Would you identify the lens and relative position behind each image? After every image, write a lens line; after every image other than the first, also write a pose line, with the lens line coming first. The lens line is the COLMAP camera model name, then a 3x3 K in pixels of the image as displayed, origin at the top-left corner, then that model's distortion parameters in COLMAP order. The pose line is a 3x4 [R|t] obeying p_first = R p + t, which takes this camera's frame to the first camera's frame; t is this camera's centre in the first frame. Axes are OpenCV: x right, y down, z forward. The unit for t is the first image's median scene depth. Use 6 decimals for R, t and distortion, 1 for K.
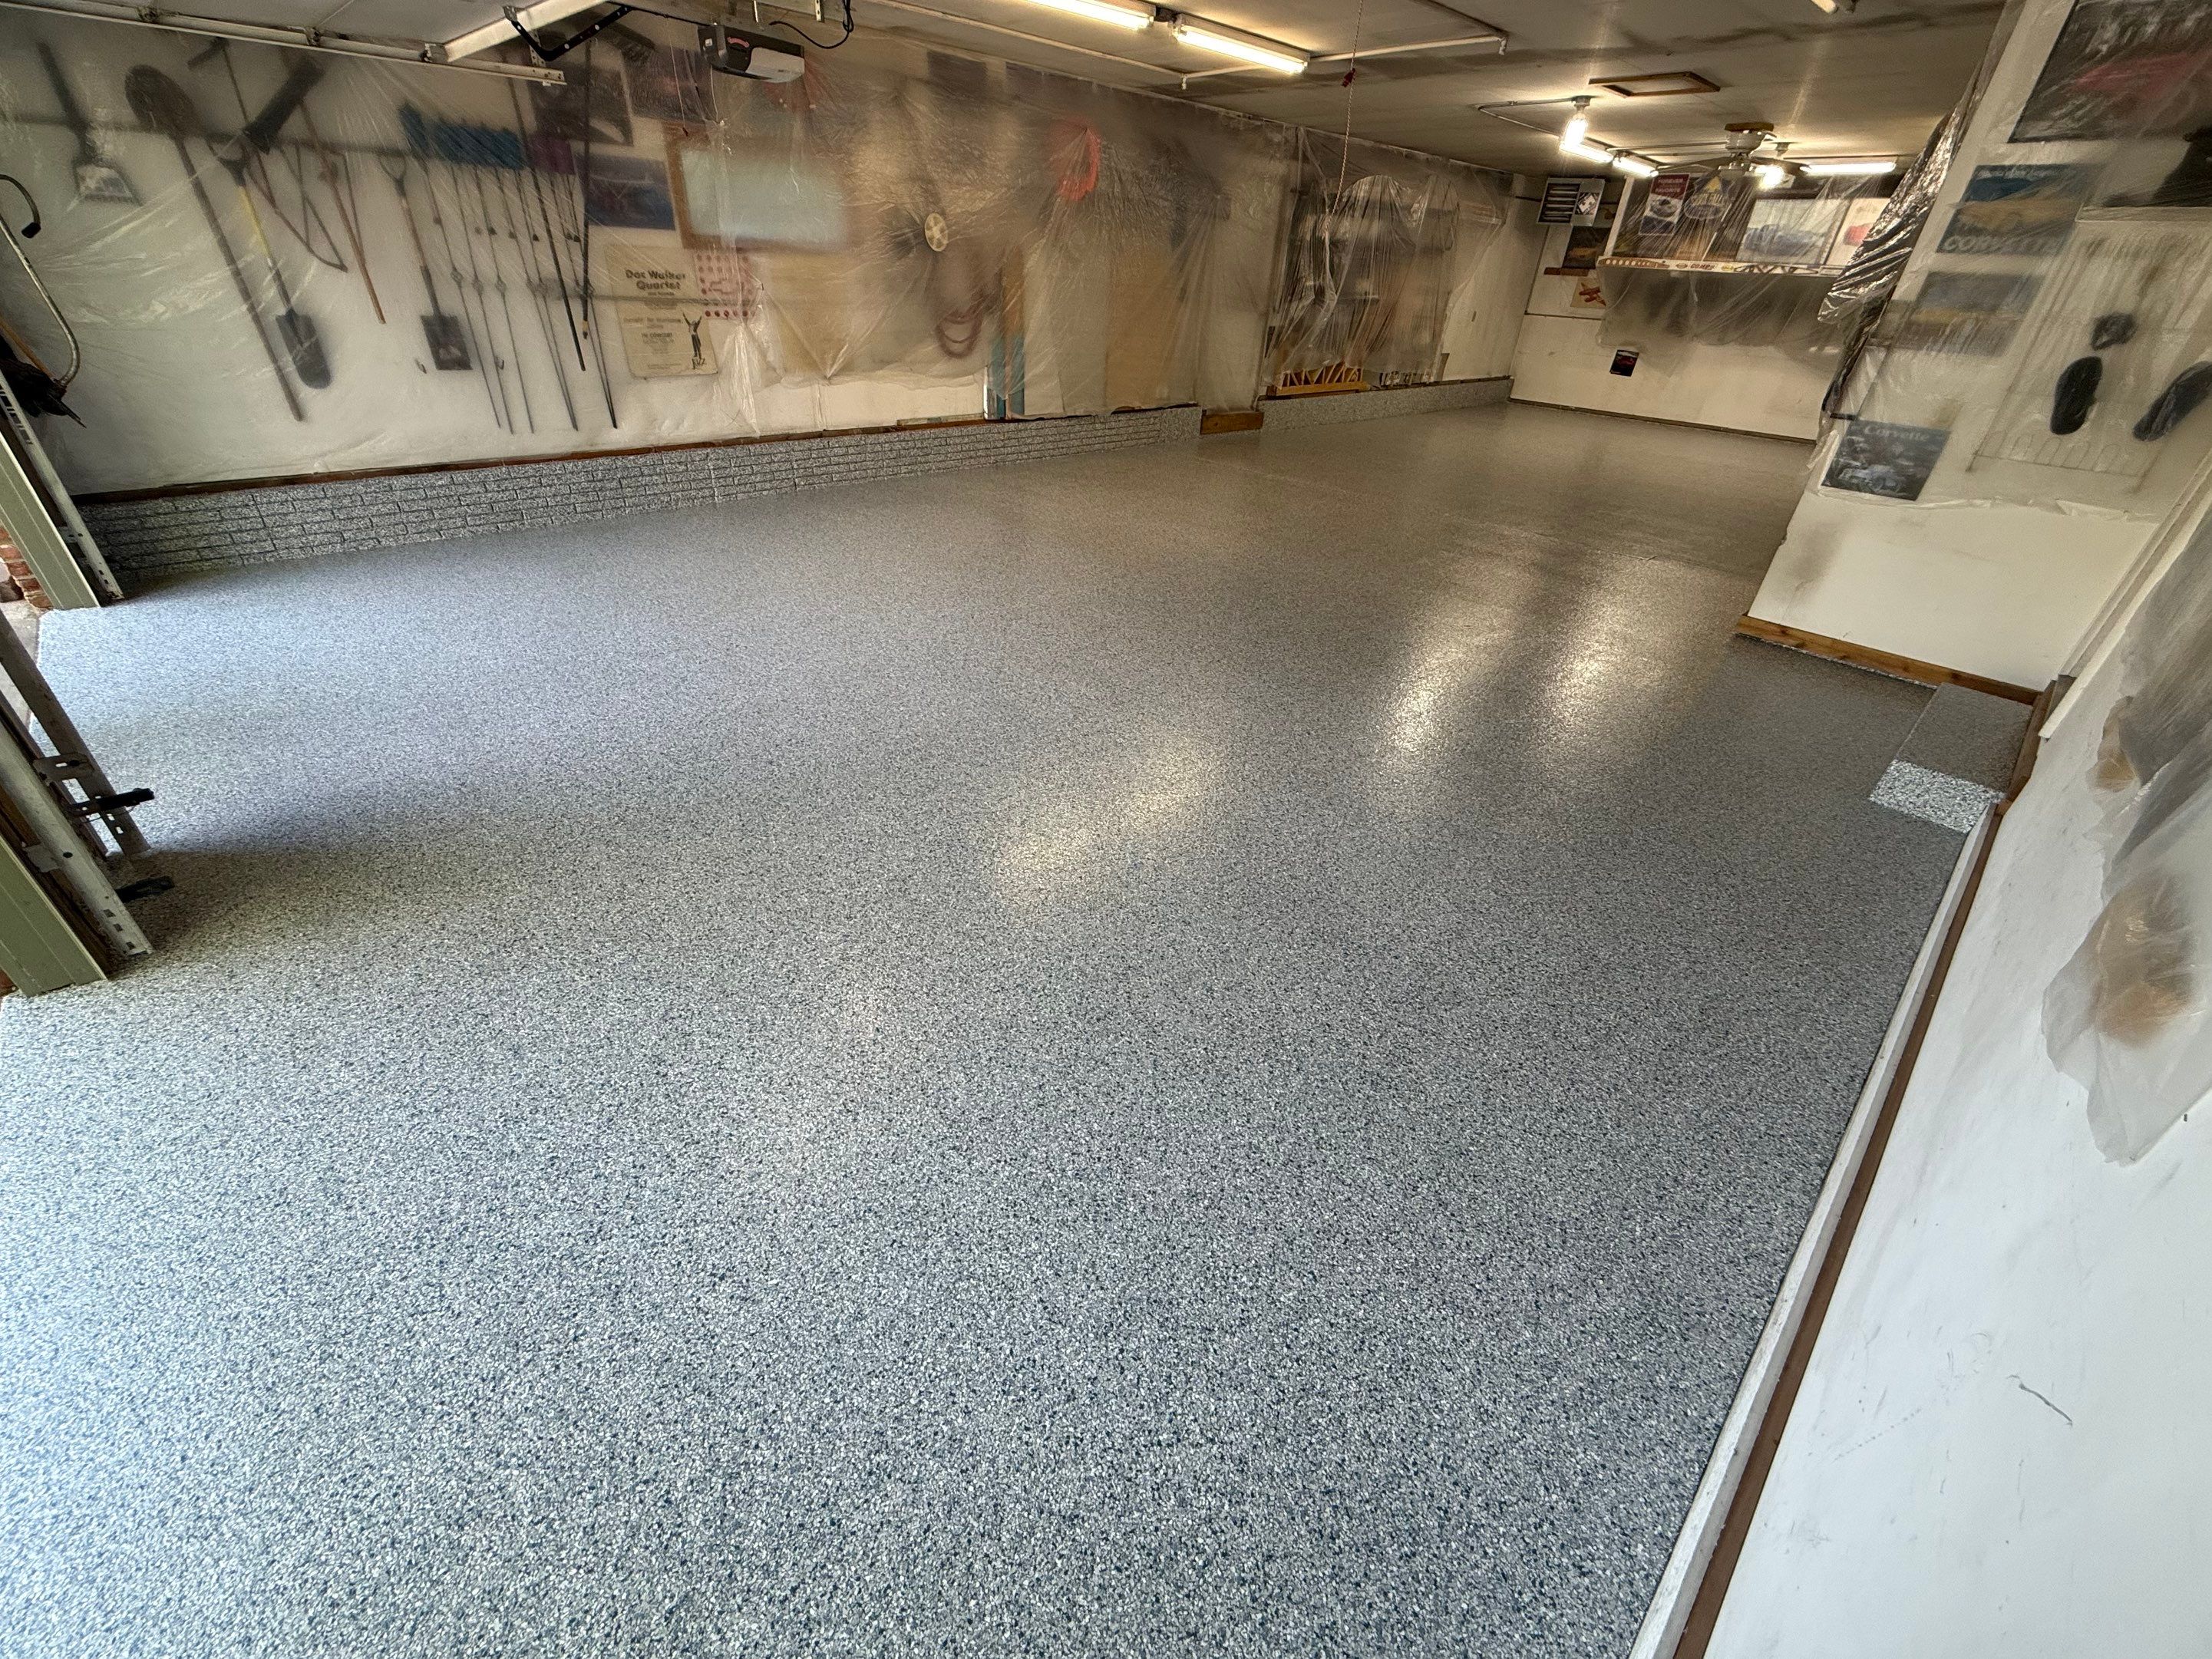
lens RADIAL K [[878.0, 0, 1101.3], [0, 878.0, 830.4], [0, 0, 1]] dist [0.000442, -0.000325]
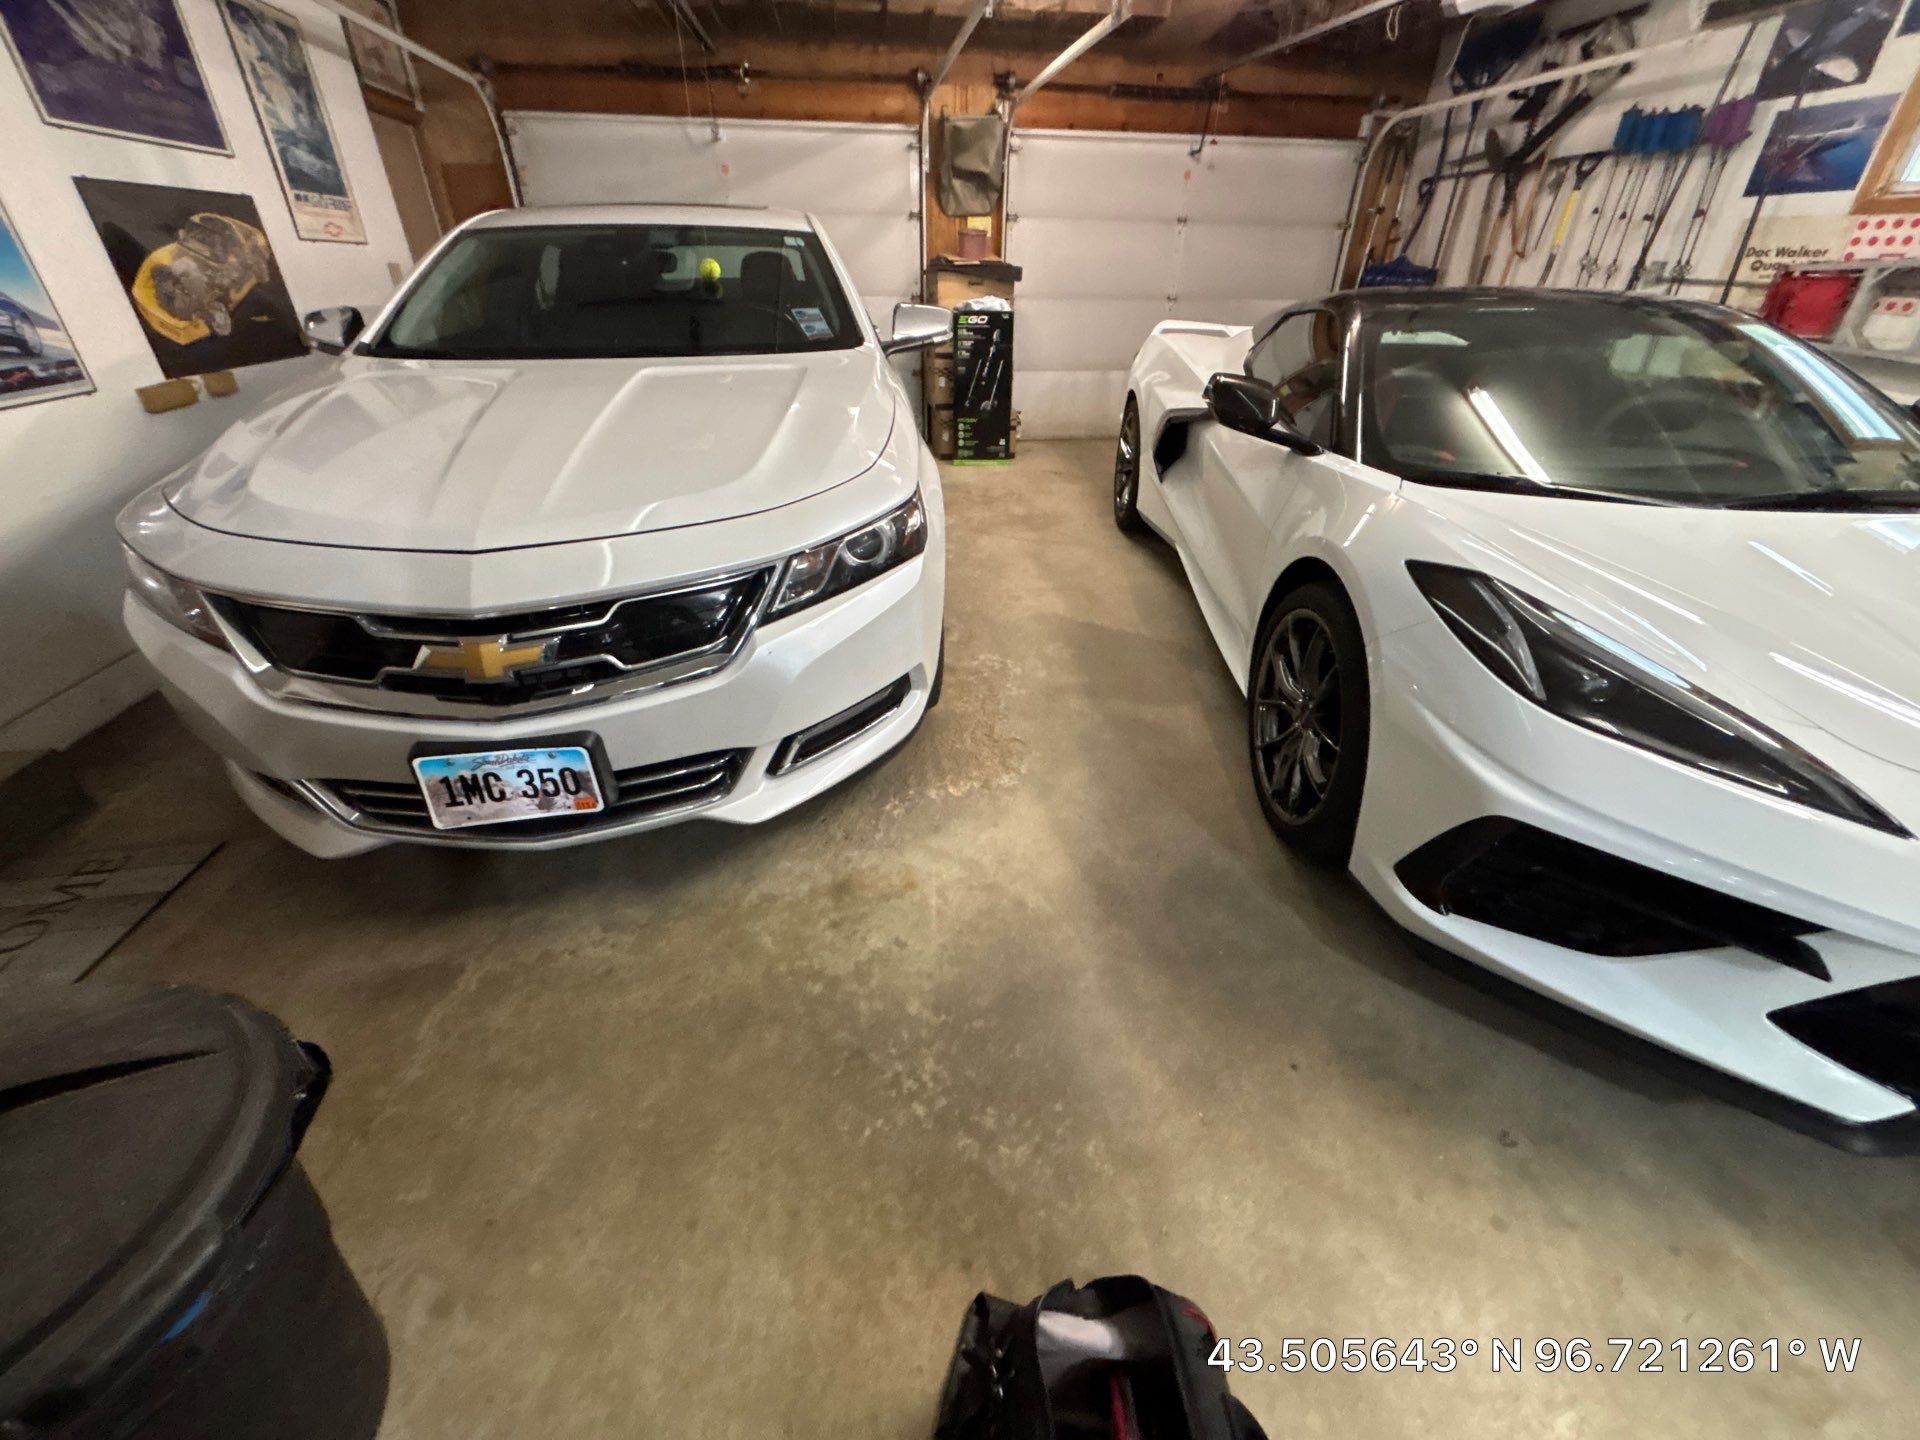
lens RADIAL K [[762.2, 0, 956.0], [0, 762.2, 720.8], [0, 0, 1]] dist [0.000442, -0.000325]
pose [[-0.567252, 0.372821, -0.734323, 0.526104], [-0.488864, 0.565130, 0.664560, -0.474376], [0.662750, 0.735957, -0.138313, 0.882655]]
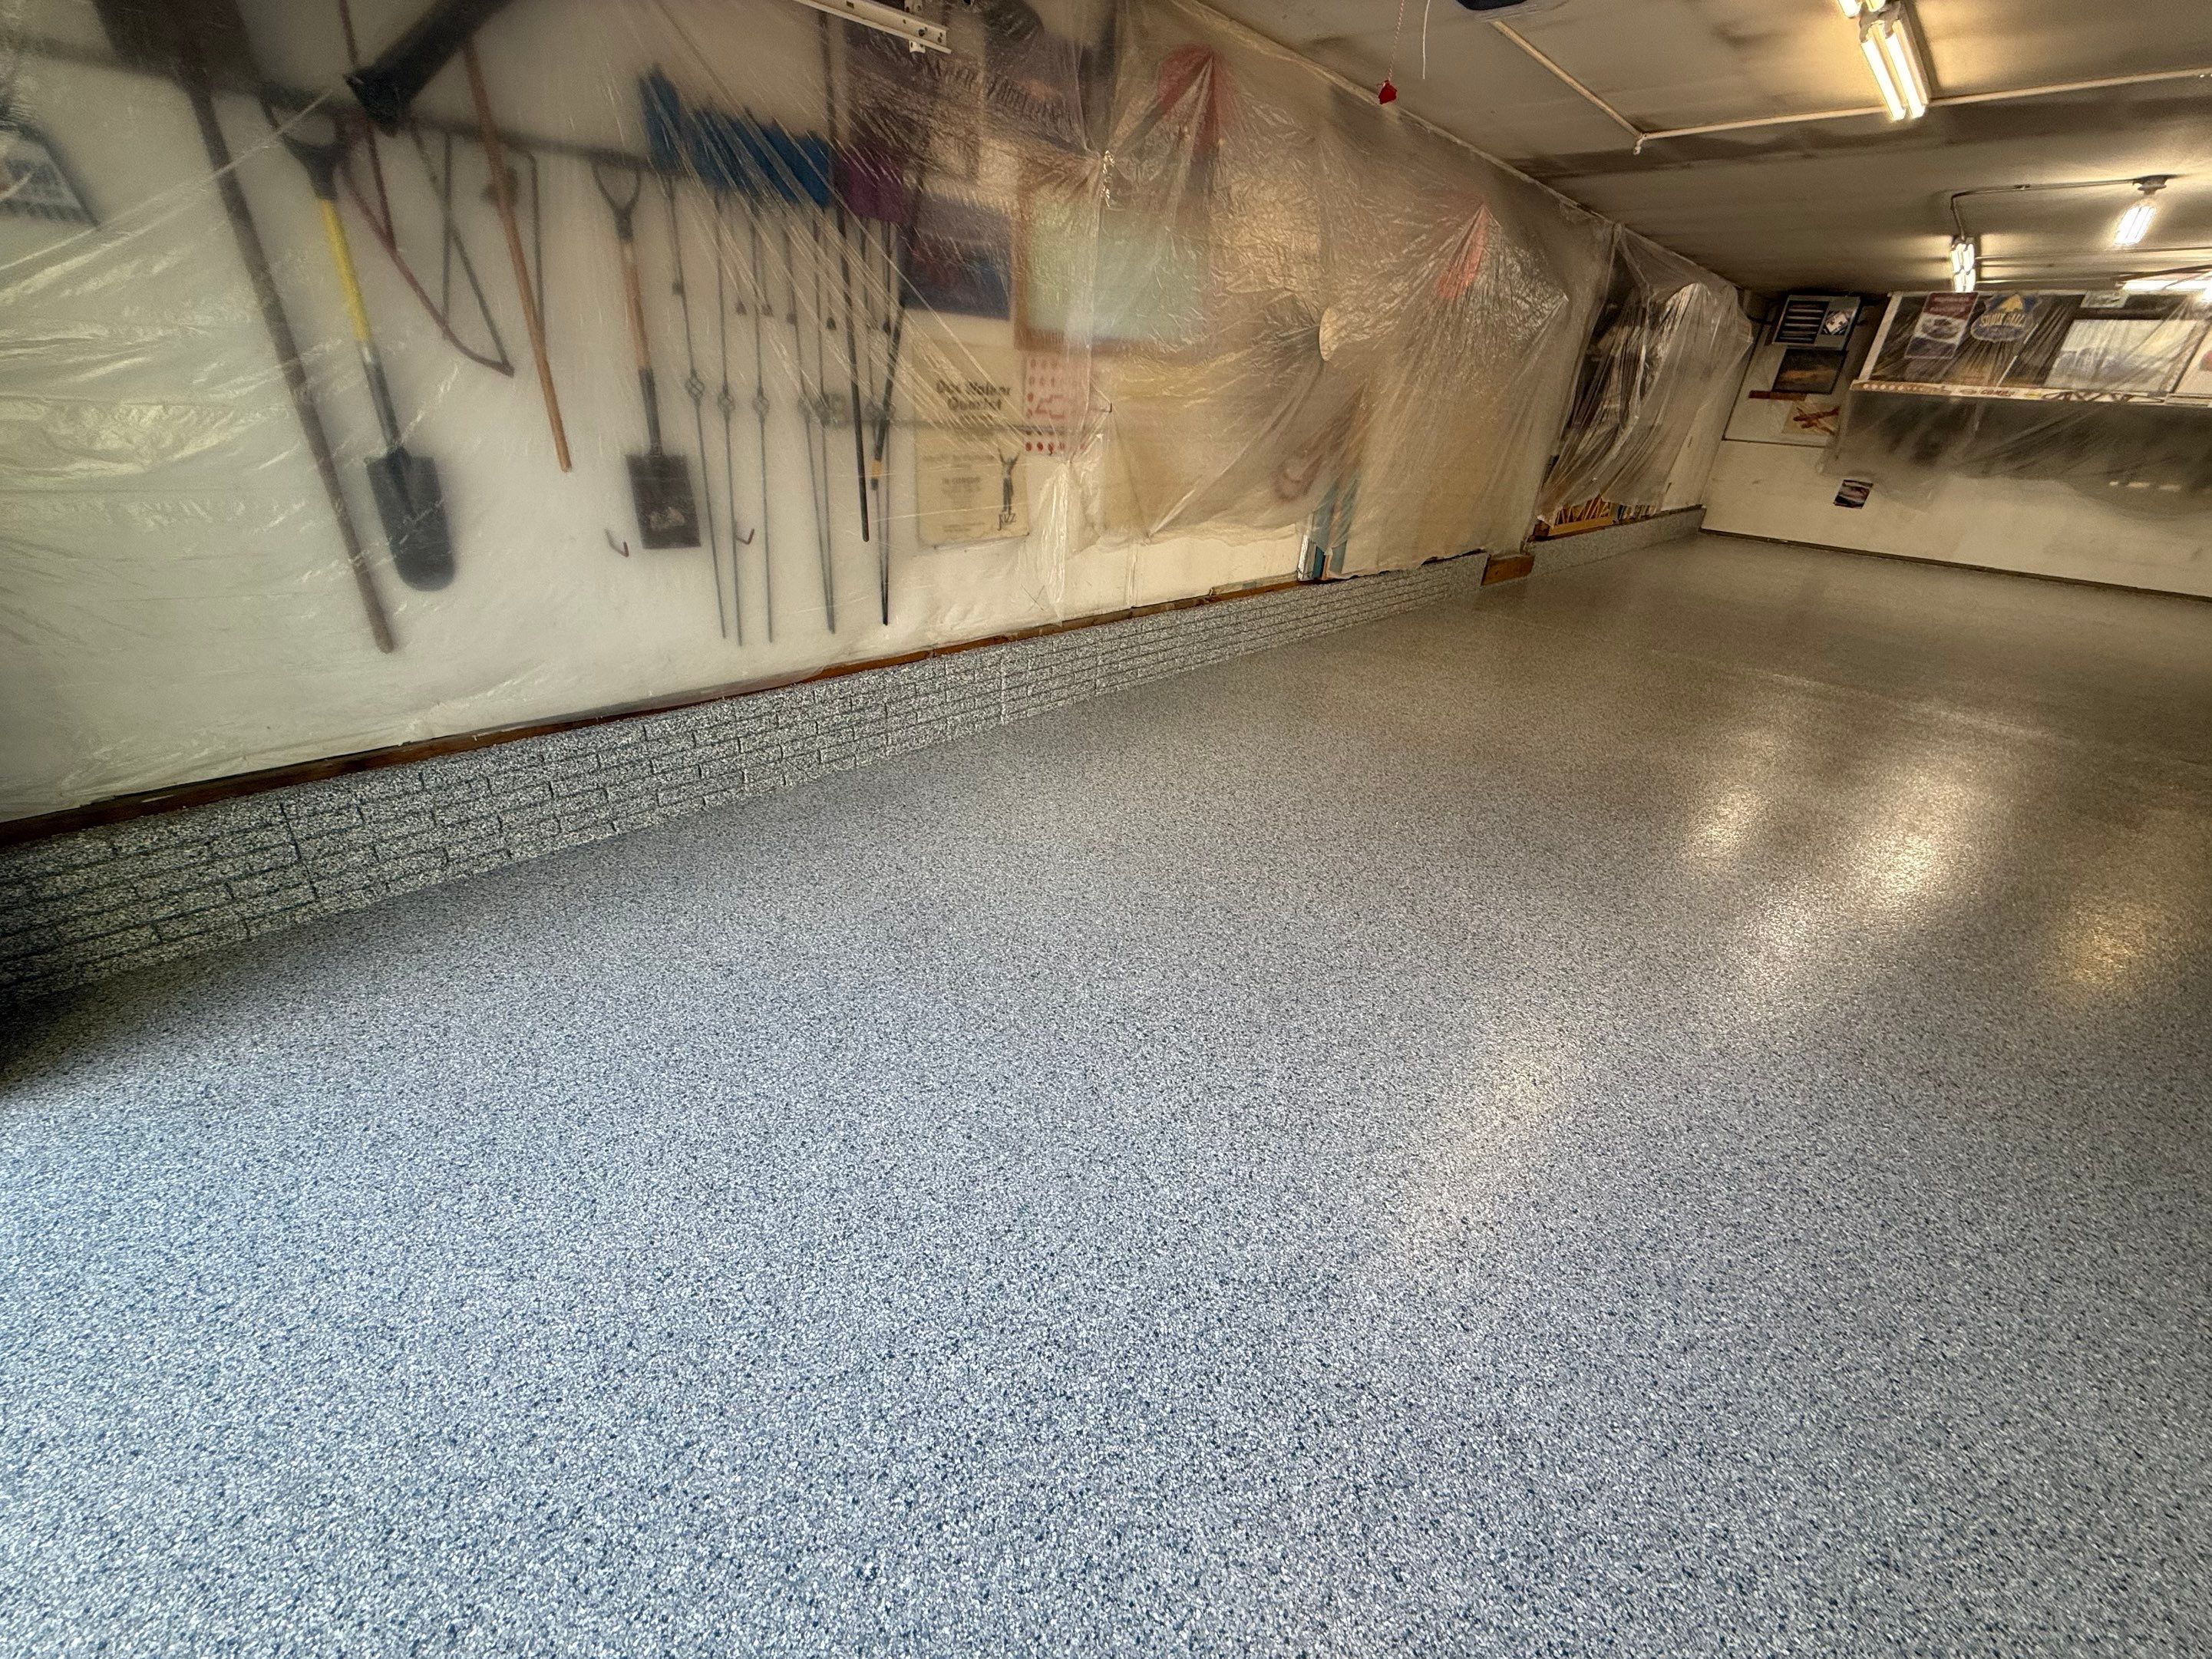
lens RADIAL K [[878.0, 0, 1101.3], [0, 878.0, 830.4], [0, 0, 1]] dist [0.000442, -0.000325]
pose [[0.999125, -0.006900, 0.041257, -0.431093], [0.010915, 0.995137, -0.097891, -0.255511], [-0.040381, 0.098256, 0.994342, 0.403343]]
